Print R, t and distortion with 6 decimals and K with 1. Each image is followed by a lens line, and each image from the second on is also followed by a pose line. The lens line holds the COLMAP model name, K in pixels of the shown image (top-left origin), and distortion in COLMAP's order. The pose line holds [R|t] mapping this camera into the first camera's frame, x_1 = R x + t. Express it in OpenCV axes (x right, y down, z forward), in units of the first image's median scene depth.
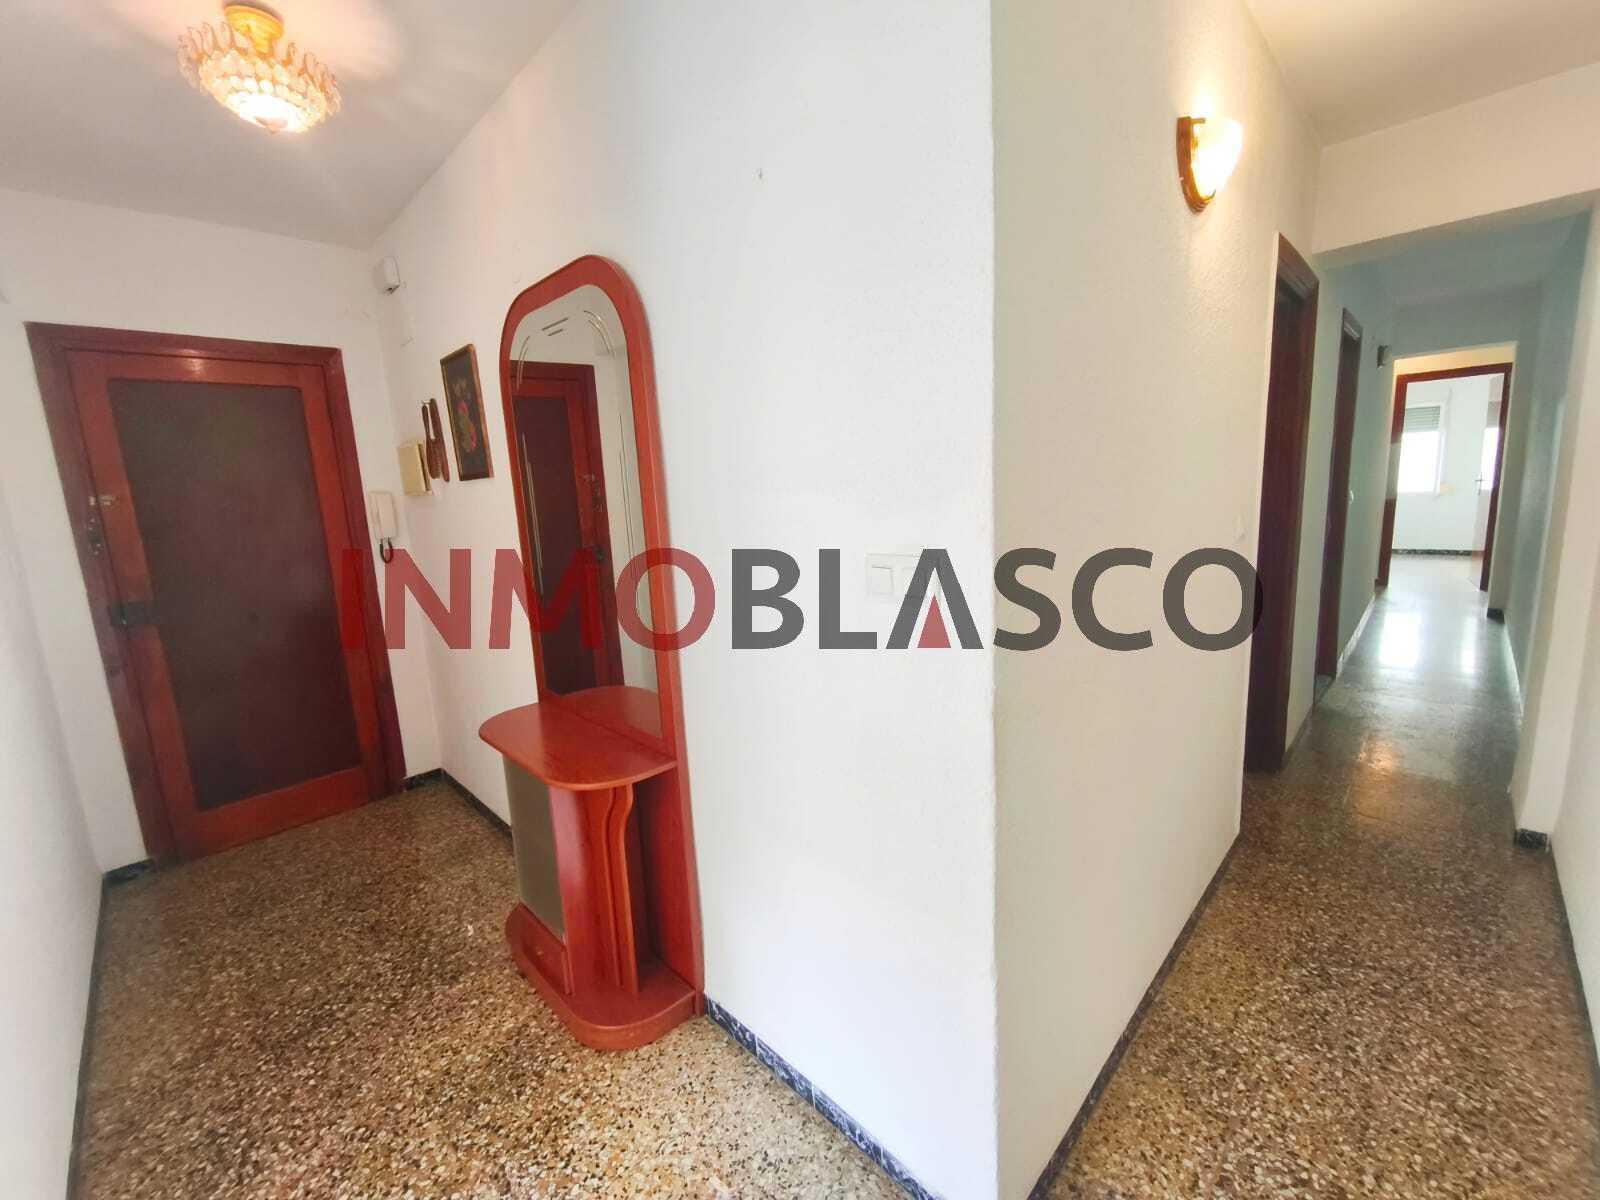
lens RADIAL K [[646.9, 0, 800.0], [0, 646.9, 600.0], [0, 0, 1]] dist [0.002025, -0.003119]
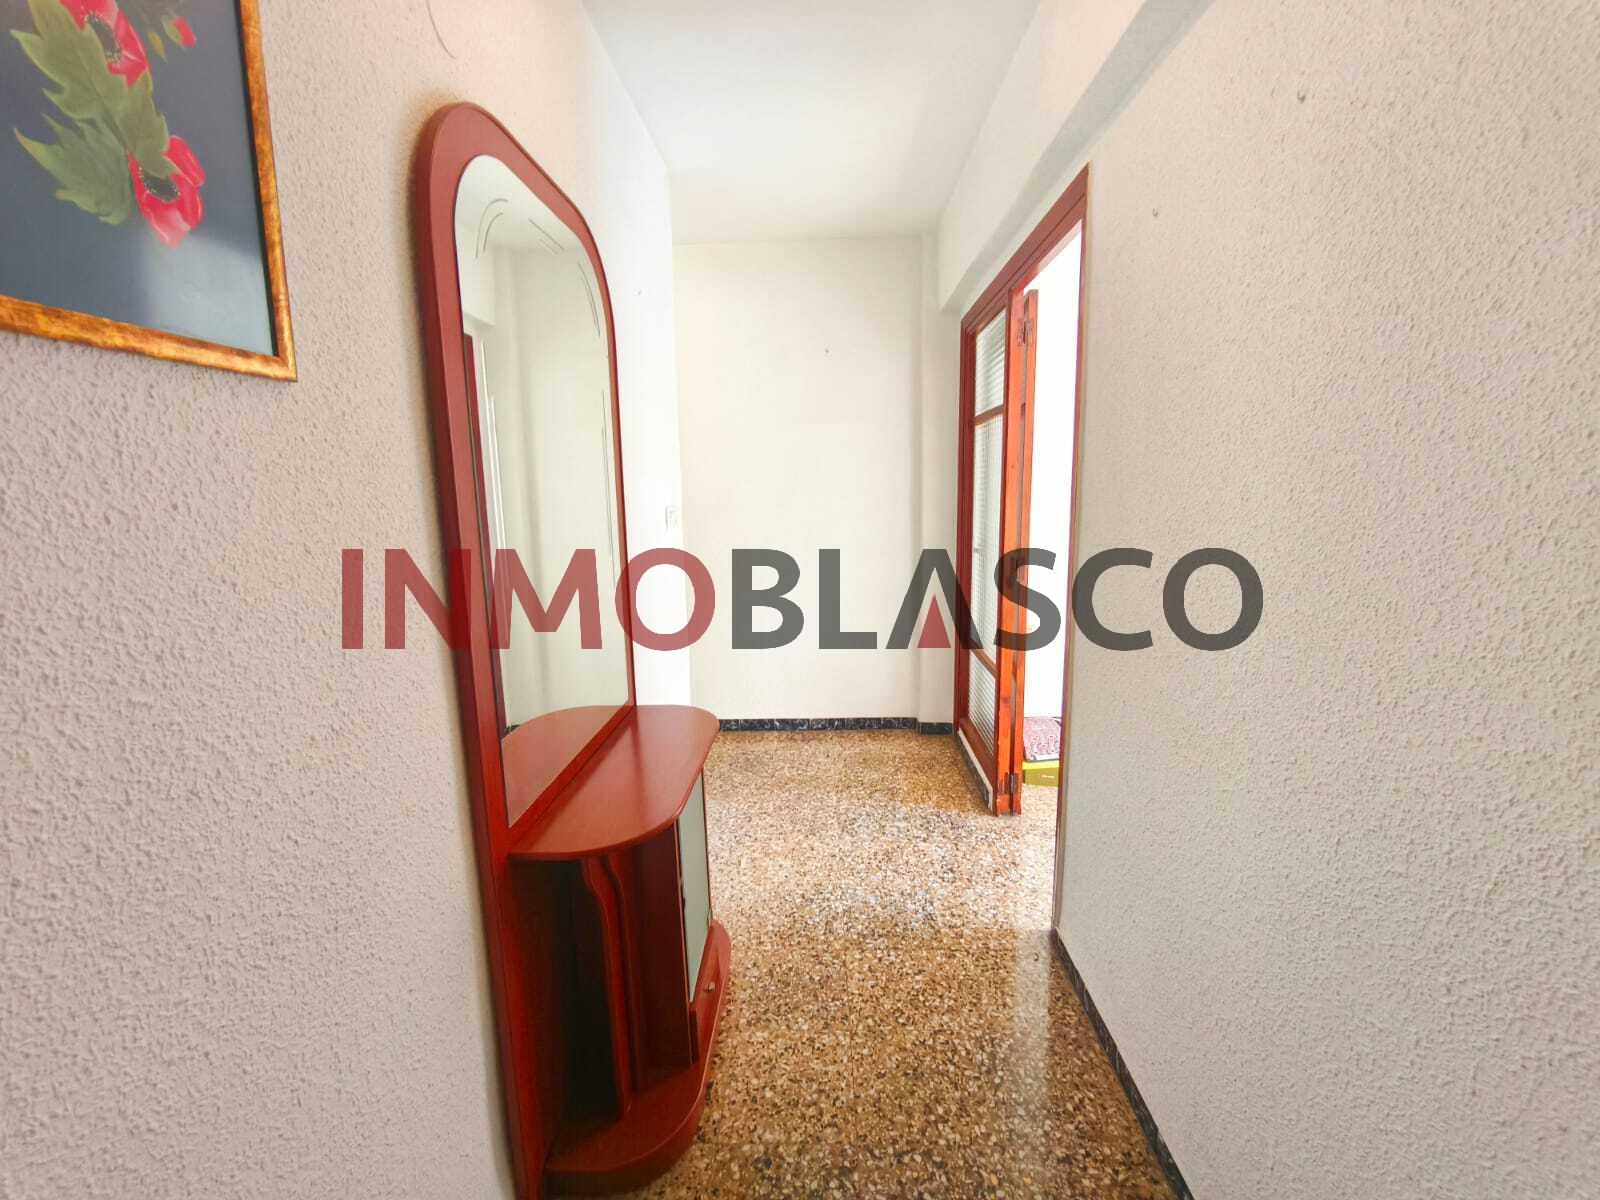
lens RADIAL K [[651.6, 0, 801.3], [0, 651.6, 585.9], [0, 0, 1]] dist [-0.001407, -0.000012]
pose [[-0.674502, -0.047262, 0.736759, -0.312079], [0.196390, 0.950506, 0.240769, -0.042008], [-0.711672, 0.307092, -0.631836, 0.369610]]
